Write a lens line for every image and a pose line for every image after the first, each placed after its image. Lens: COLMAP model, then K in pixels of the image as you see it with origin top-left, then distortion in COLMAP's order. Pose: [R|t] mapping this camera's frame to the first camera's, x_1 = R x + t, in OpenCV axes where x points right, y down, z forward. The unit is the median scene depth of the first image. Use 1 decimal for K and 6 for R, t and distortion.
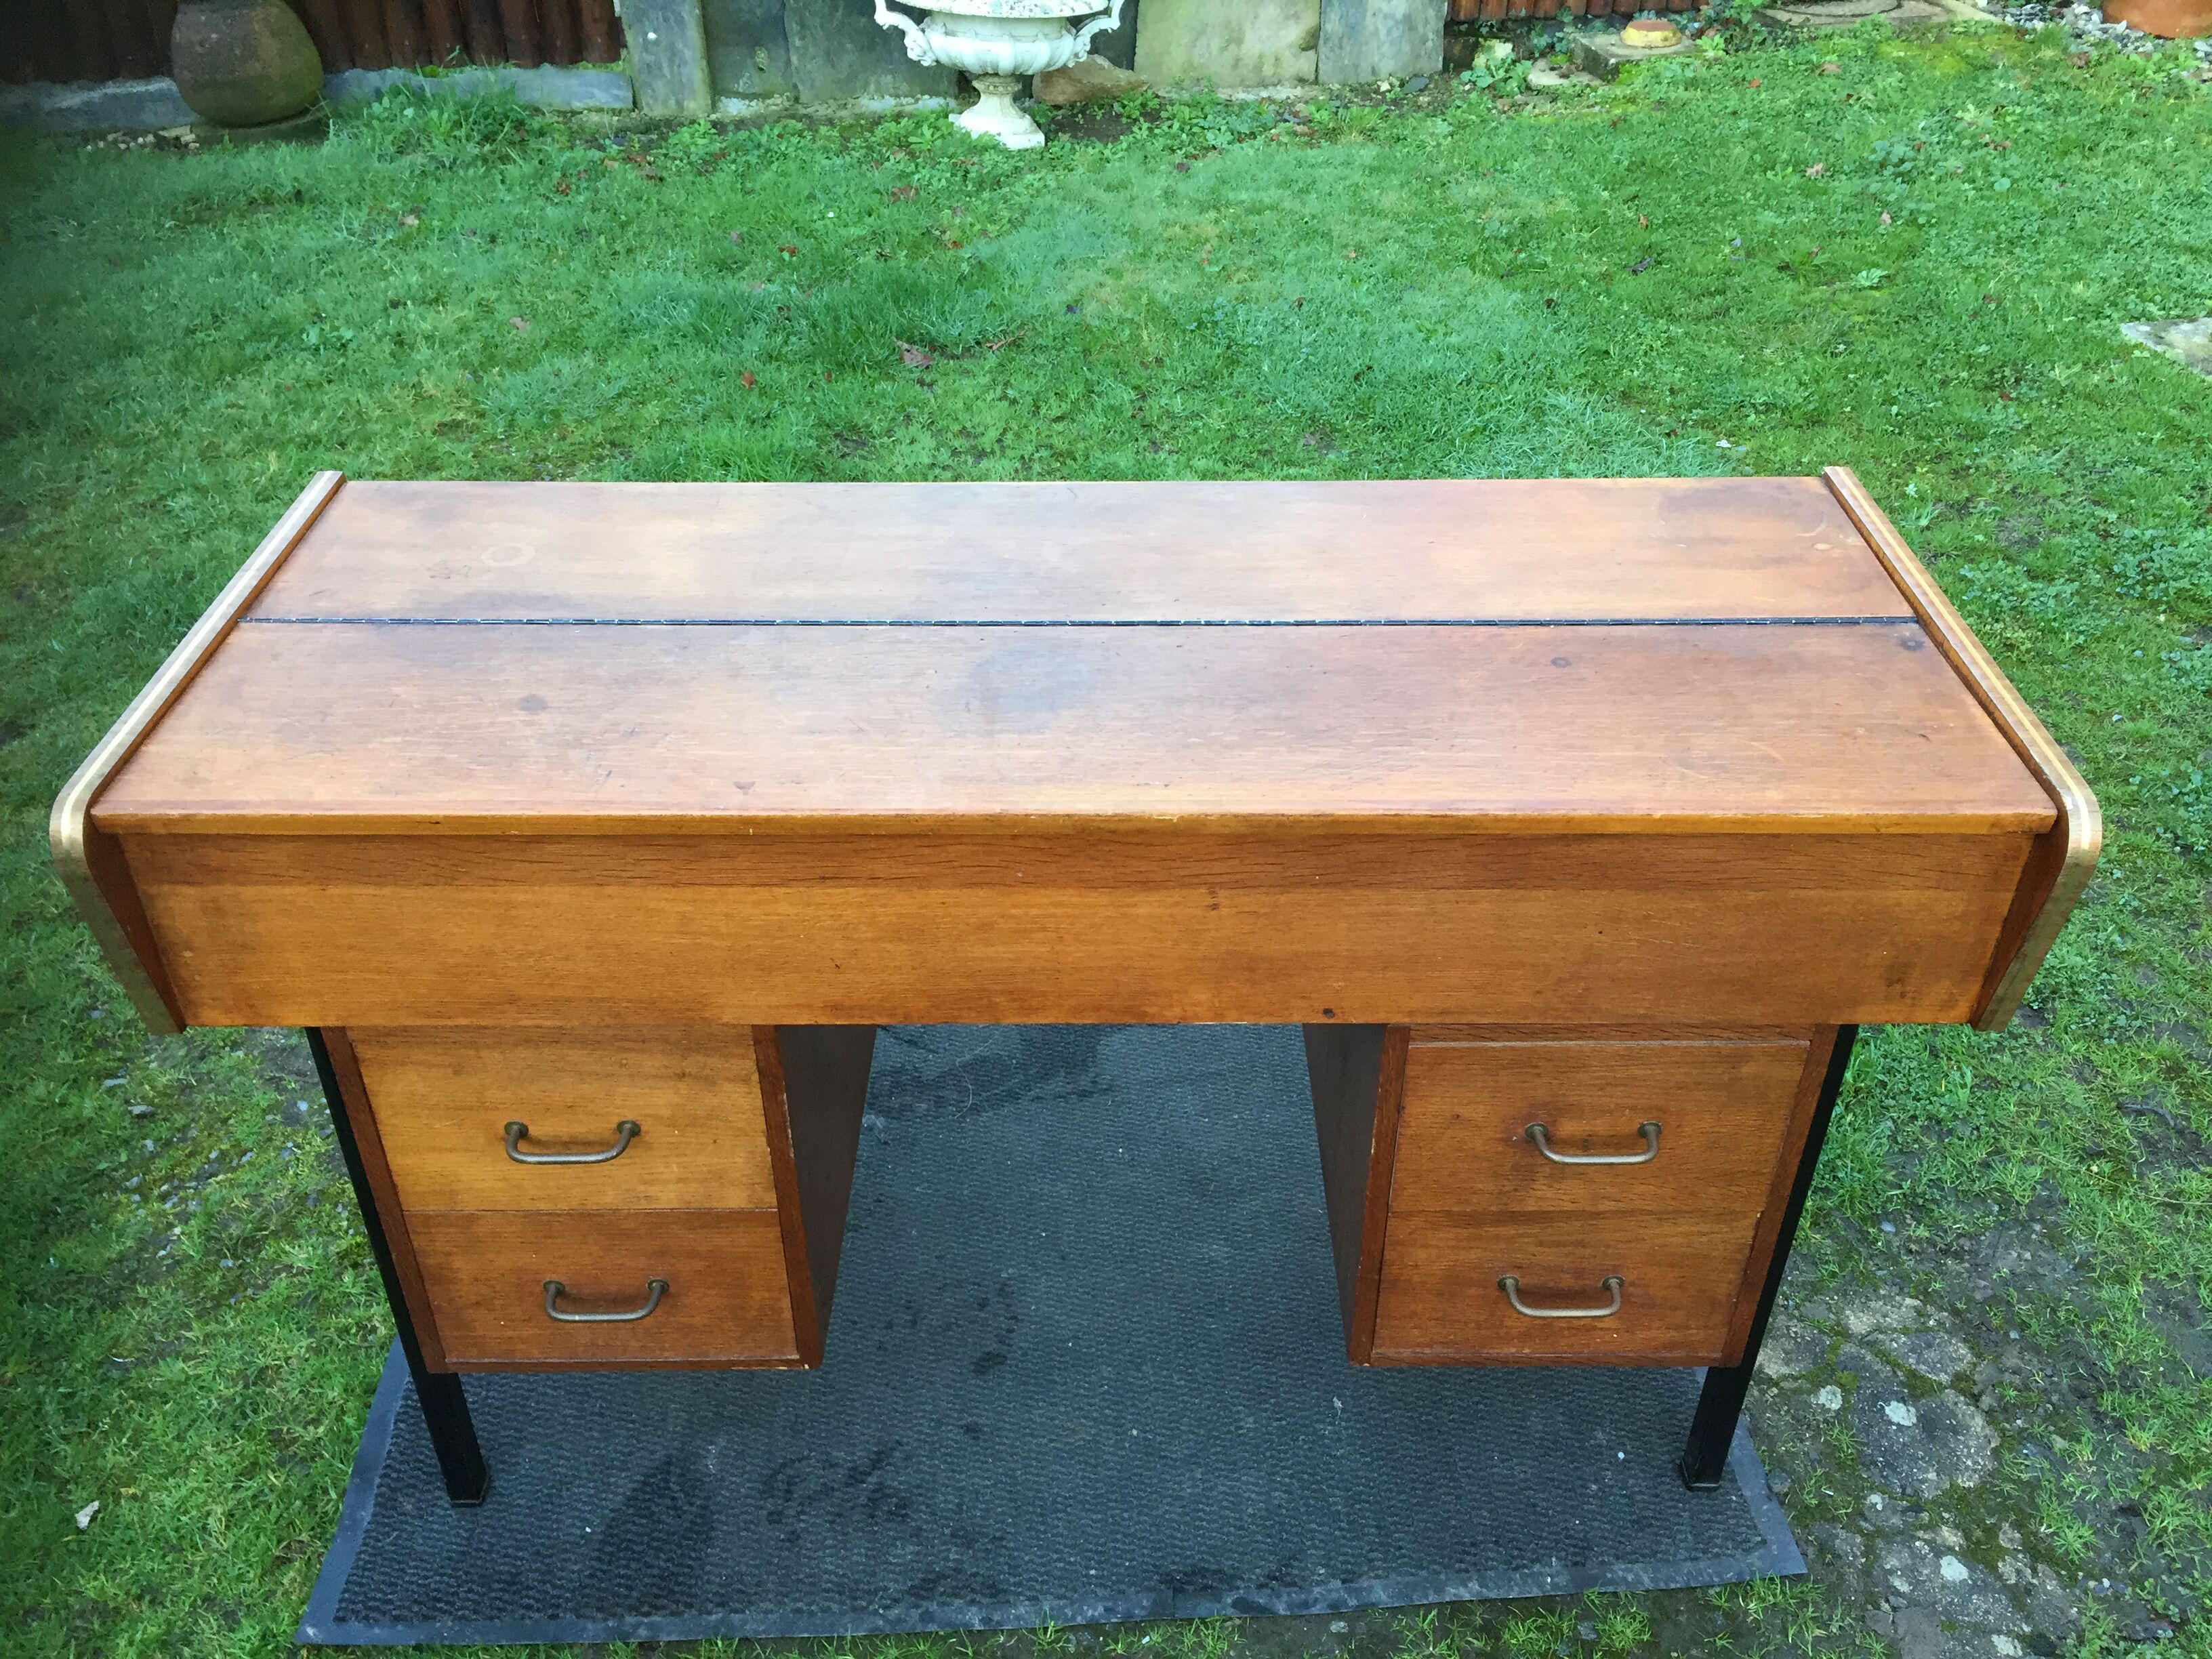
lens RADIAL K [[1872.3, 0, 1107.1], [0, 1872.3, 835.1], [0, 0, 1]] dist [0.090540, -0.125868]
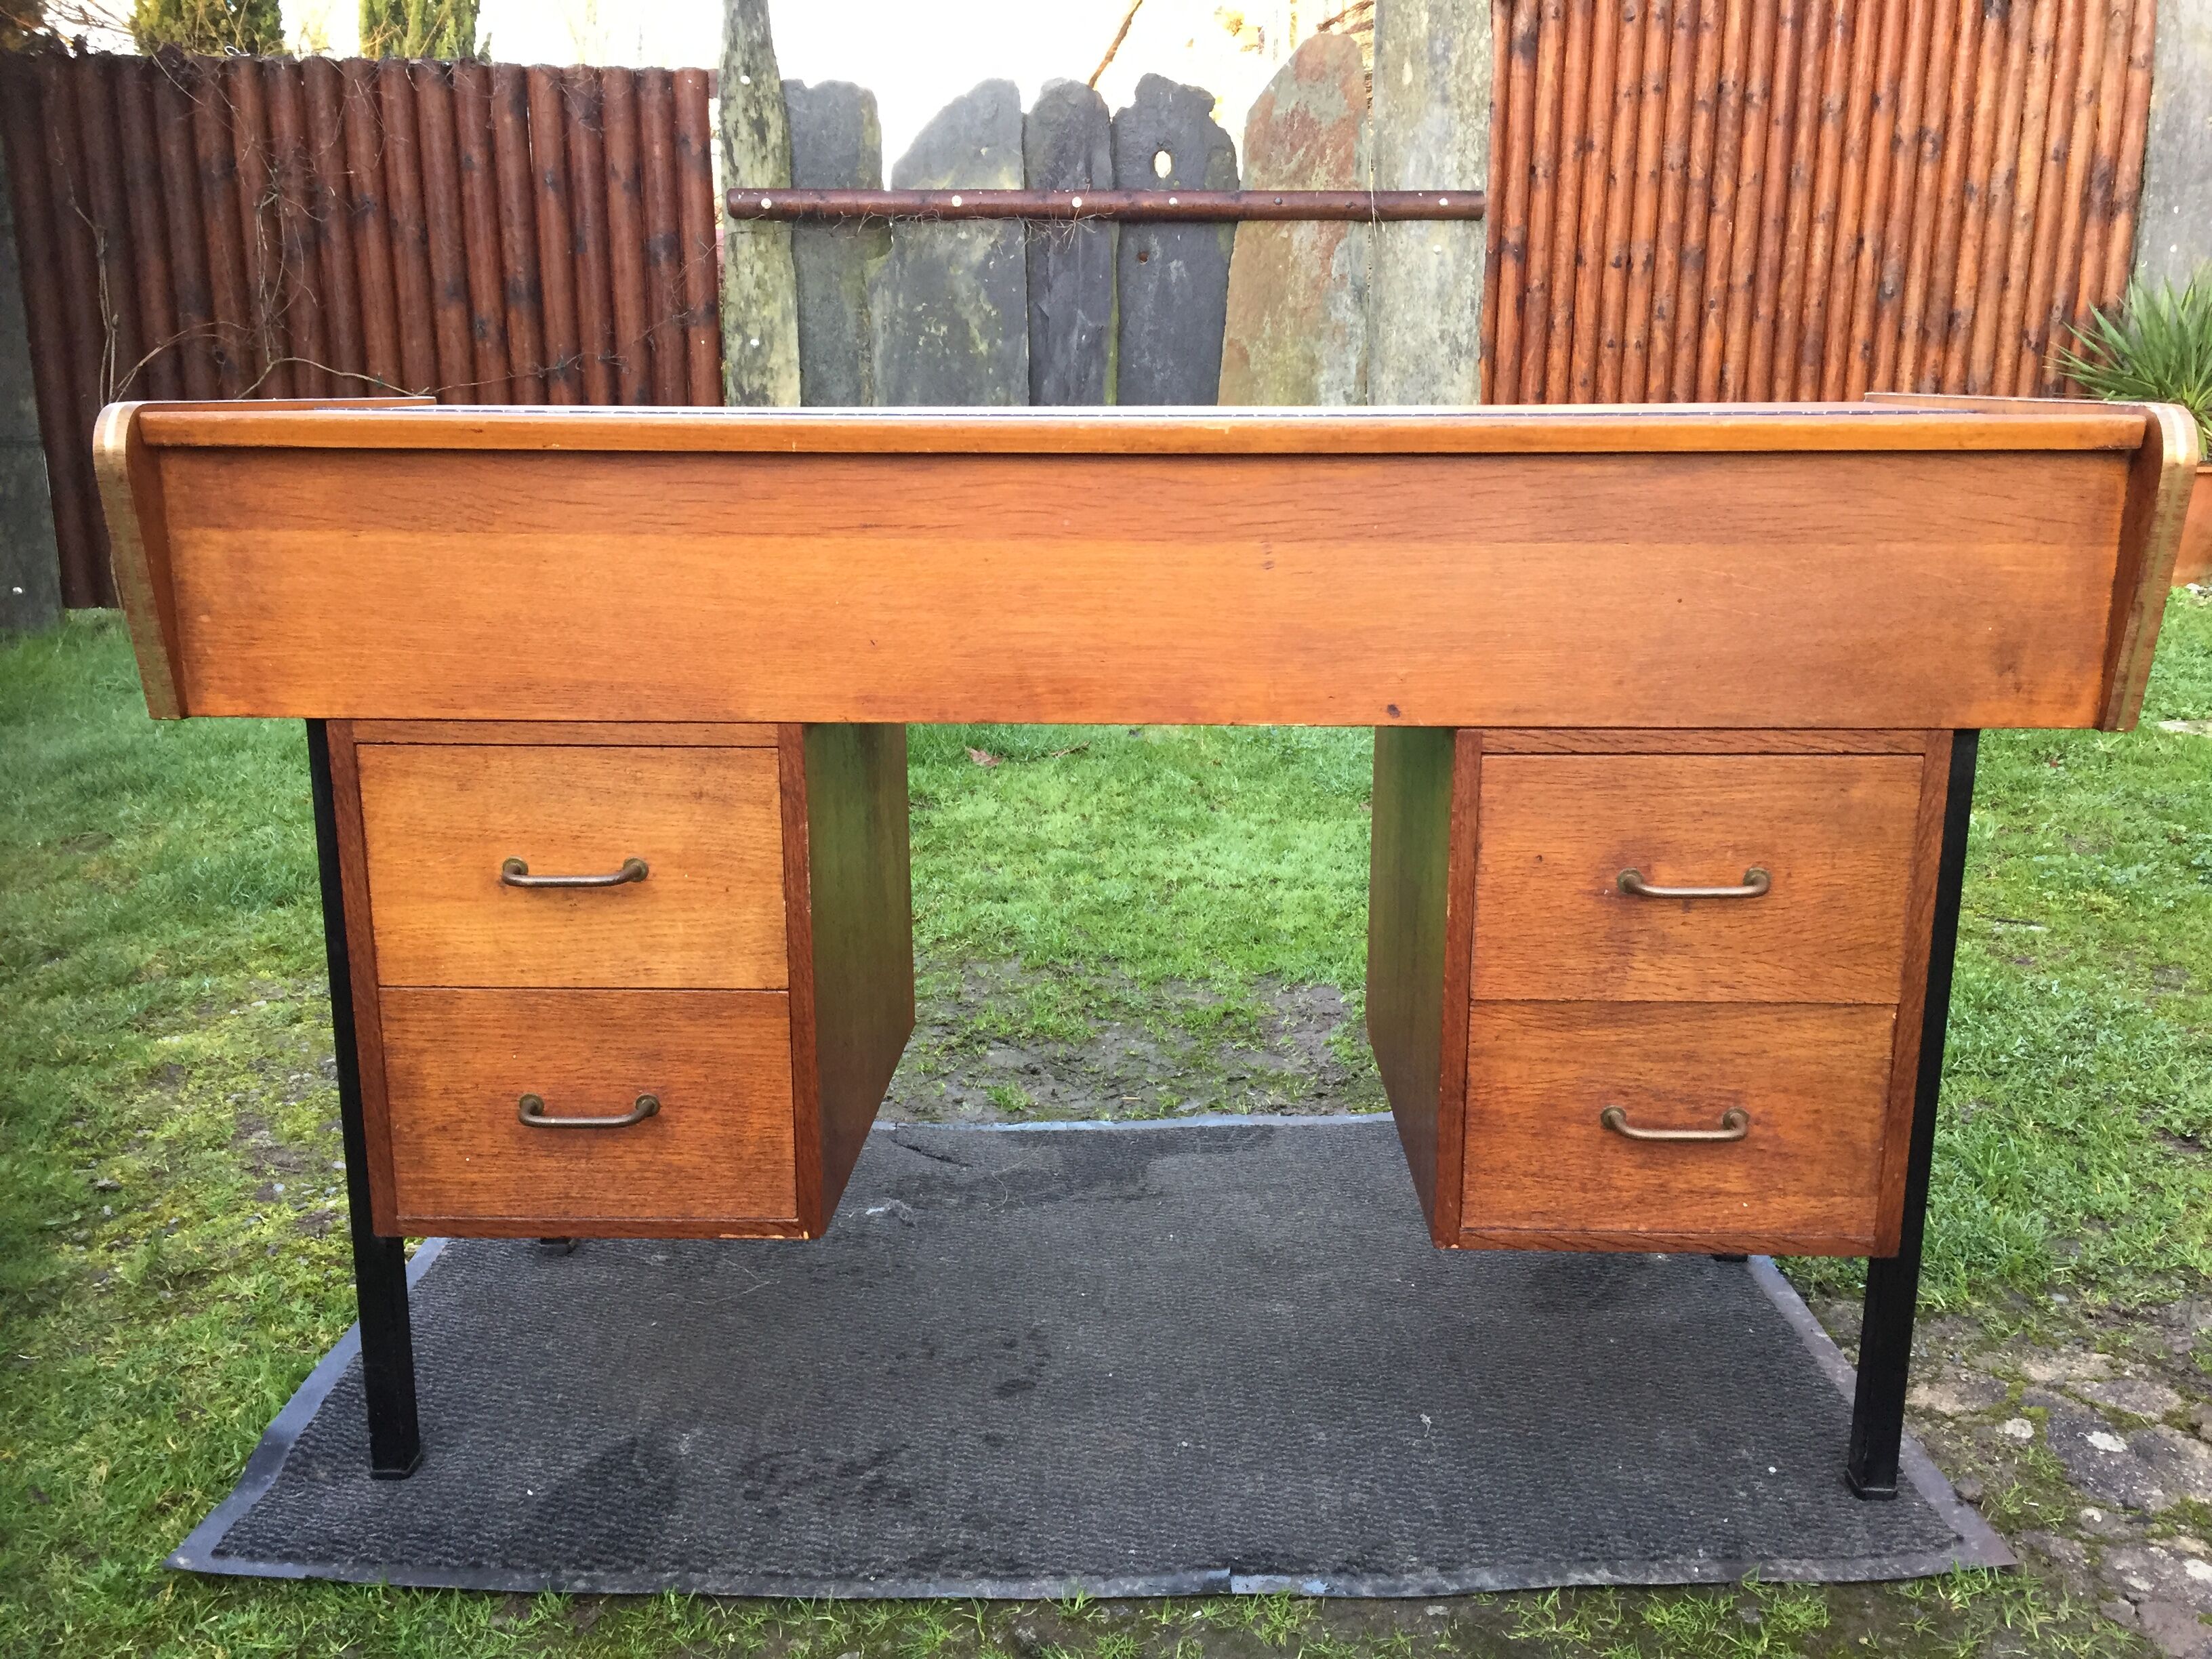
lens RADIAL K [[1873.1, 0, 1106.9], [0, 1873.1, 836.2], [0, 0, 1]] dist [0.088618, -0.115805]
pose [[0.999363, 0.009227, -0.034478, 0.006246], [-0.021399, 0.928018, -0.371921, 0.370378], [0.028564, 0.372422, 0.927624, 0.113240]]
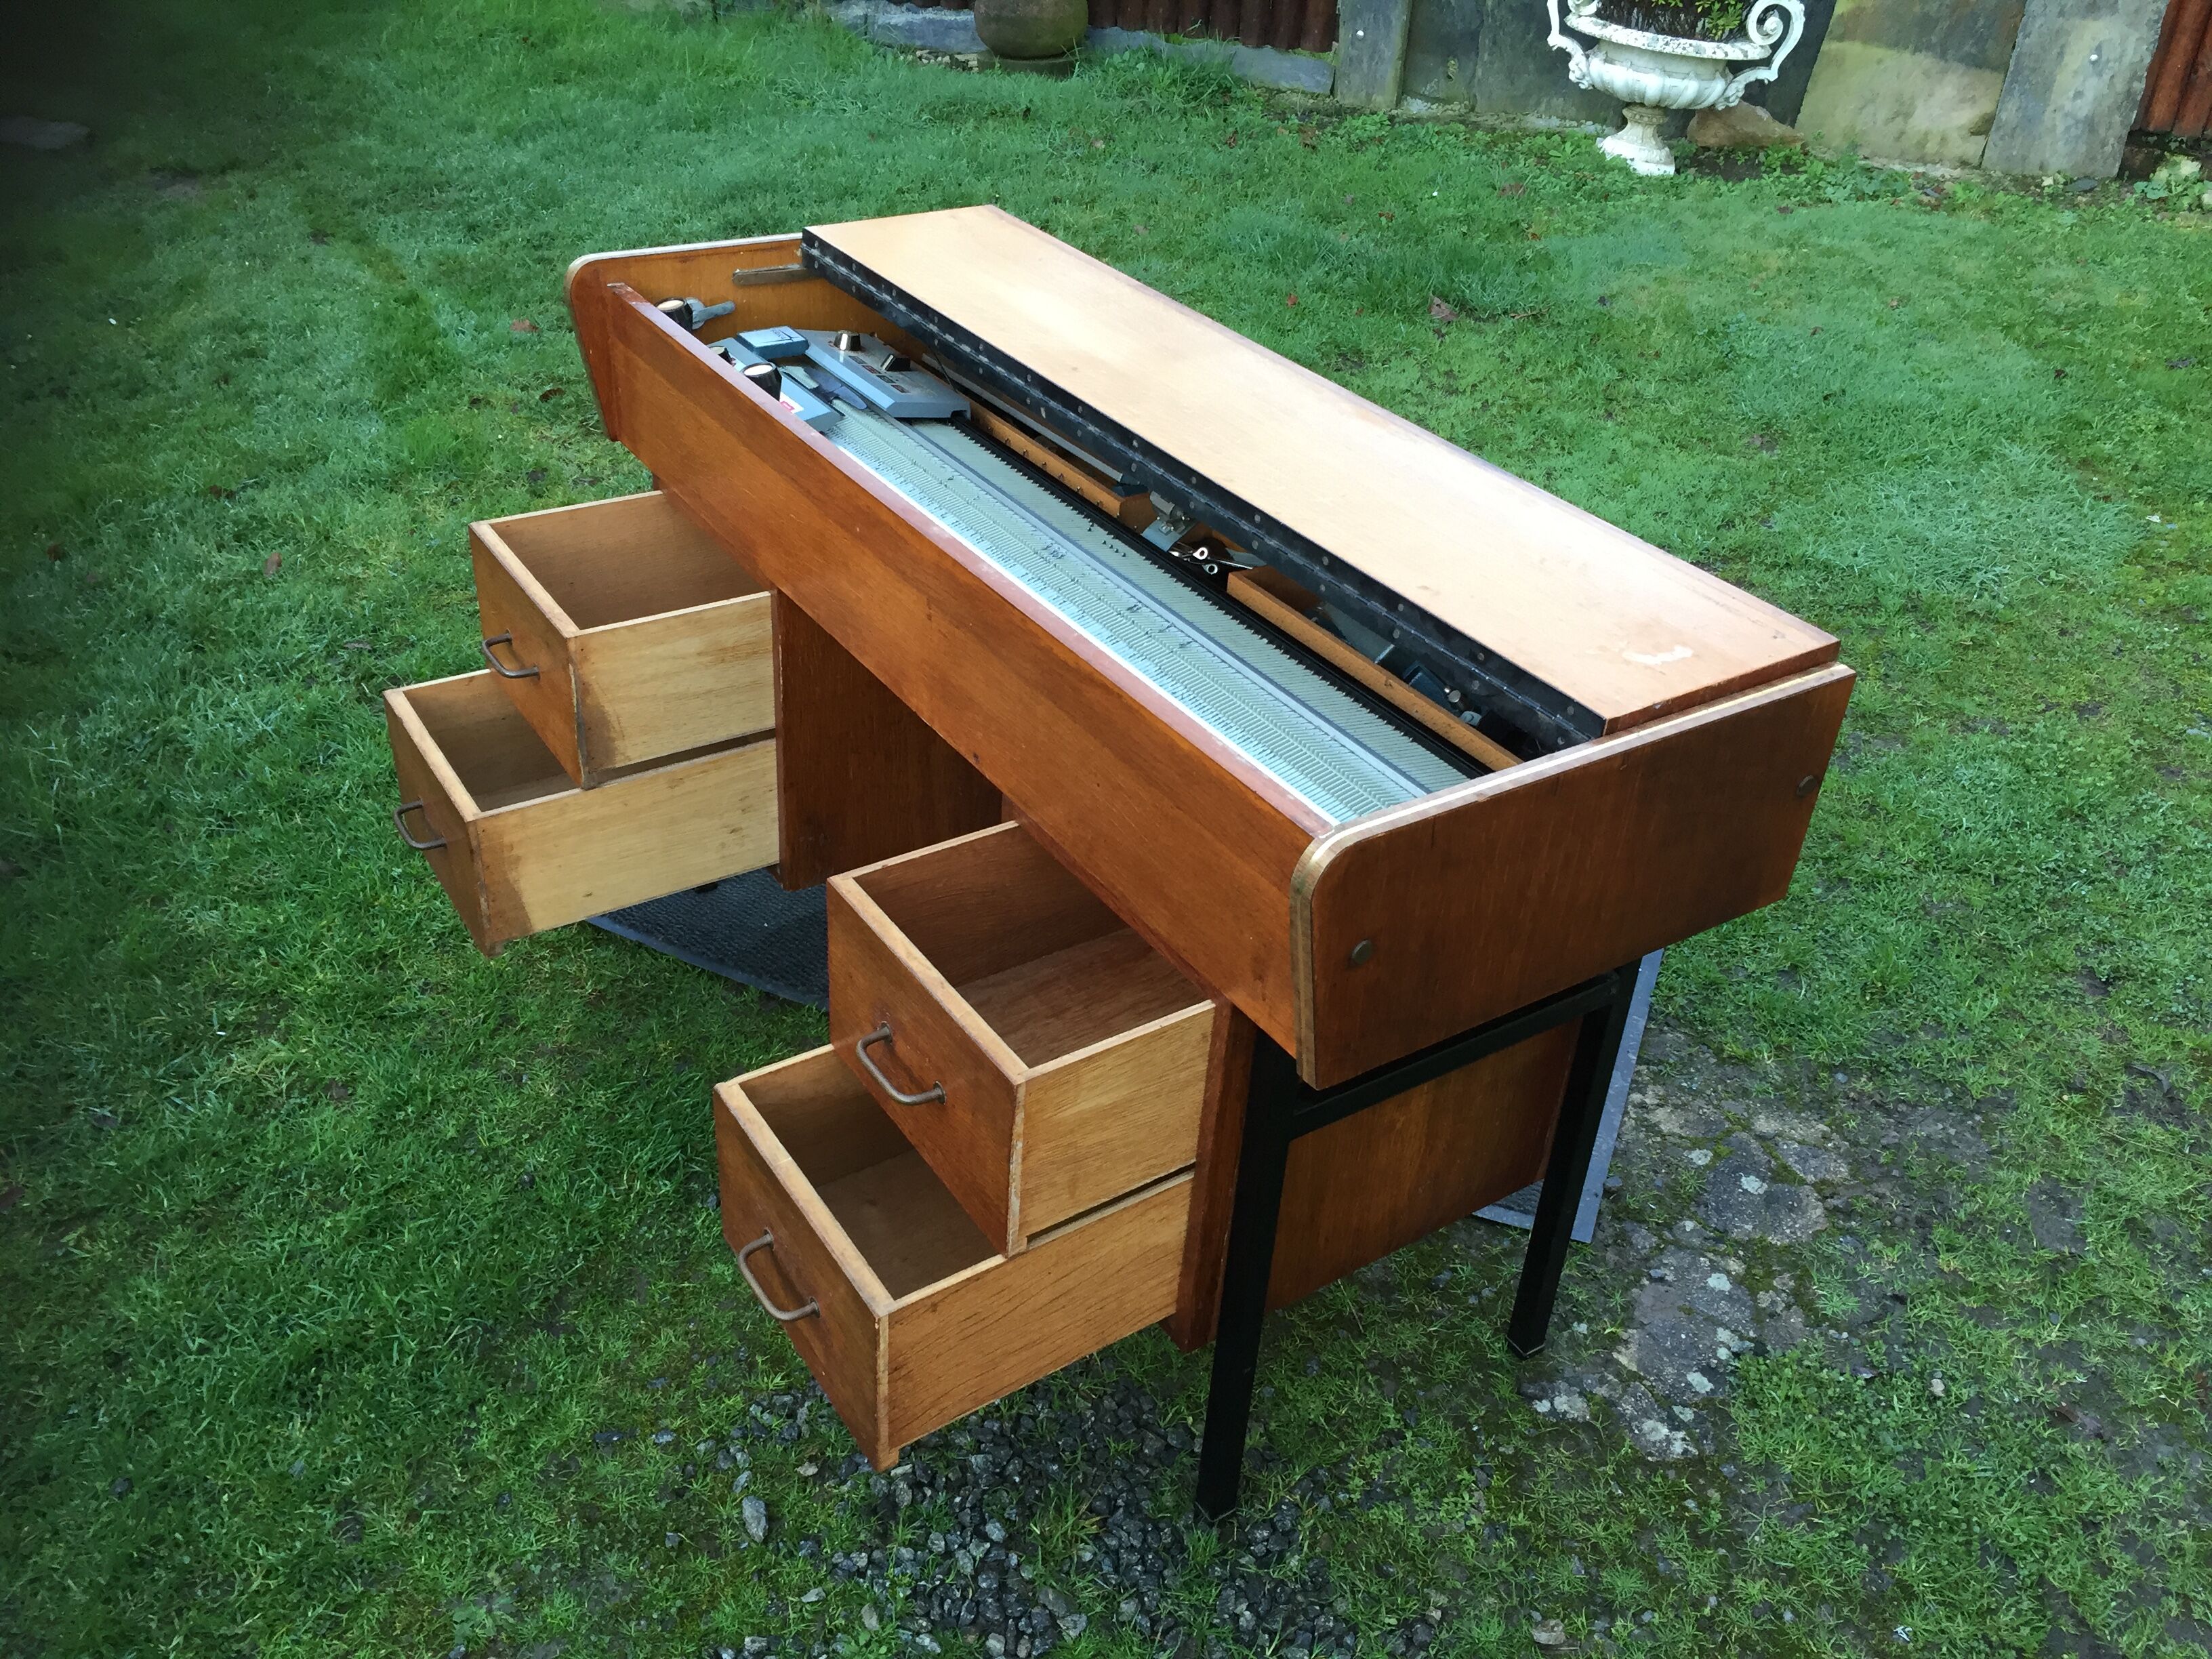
lens RADIAL K [[1865.4, 0, 1107.4], [0, 1865.4, 837.8], [0, 0, 1]] dist [0.092053, -0.120847]
pose [[0.904981, 0.275701, -0.324034, 0.367561], [-0.285368, 0.958243, 0.018318, 0.187523], [0.315553, 0.075891, 0.945868, -0.241919]]
